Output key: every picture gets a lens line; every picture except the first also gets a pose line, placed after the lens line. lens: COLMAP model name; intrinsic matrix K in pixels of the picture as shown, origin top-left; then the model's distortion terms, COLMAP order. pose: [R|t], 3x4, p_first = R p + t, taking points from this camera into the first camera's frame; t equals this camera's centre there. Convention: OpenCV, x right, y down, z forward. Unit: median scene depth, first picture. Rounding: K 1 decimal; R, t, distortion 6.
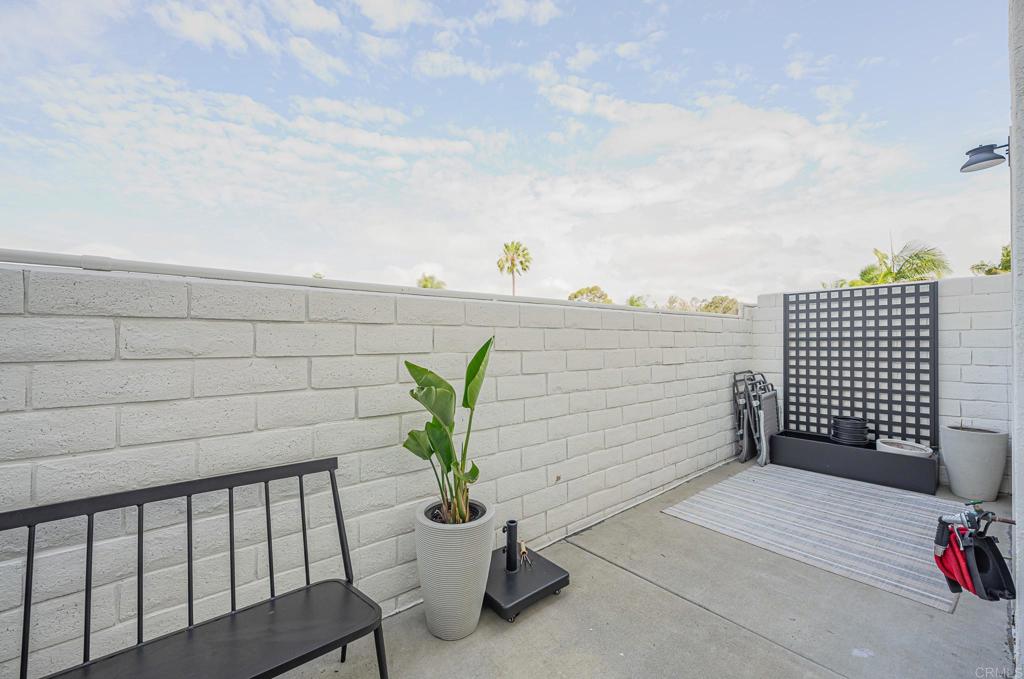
lens RADIAL K [[414.0, 0, 510.7], [0, 414.0, 351.6], [0, 0, 1]] dist [-0.001613, -0.000039]
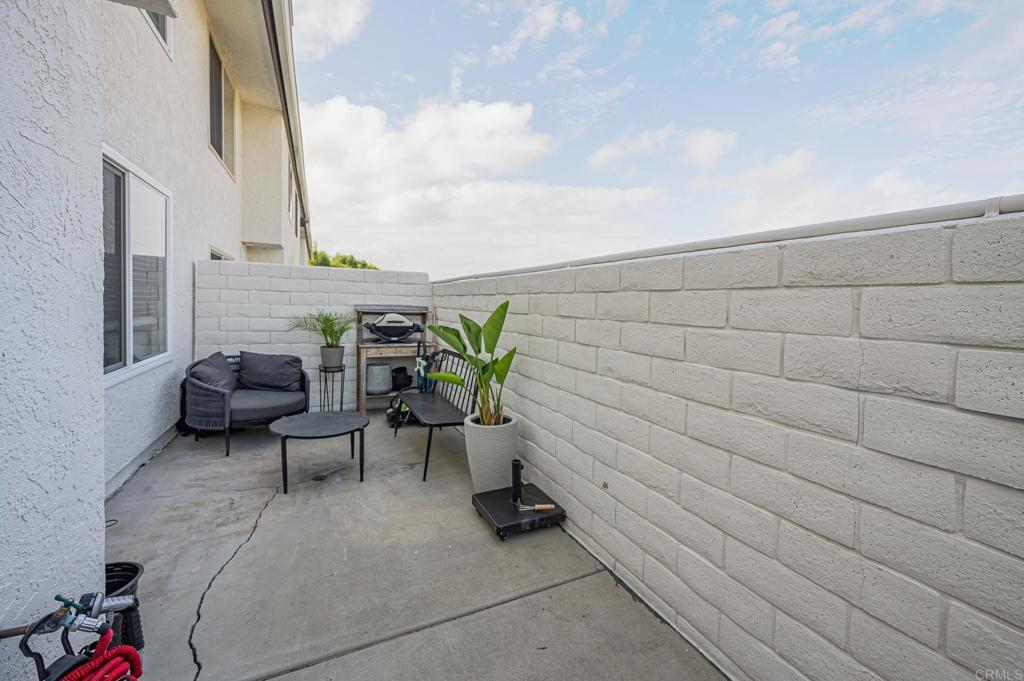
lens RADIAL K [[406.1, 0, 510.7], [0, 406.1, 338.7], [0, 0, 1]] dist [-0.000476, 0.000003]
pose [[-0.233644, 0.075902, -0.969355, 1.072604], [-0.056454, 0.994208, 0.091455, -0.032605], [0.970682, 0.076091, -0.228006, 1.203152]]
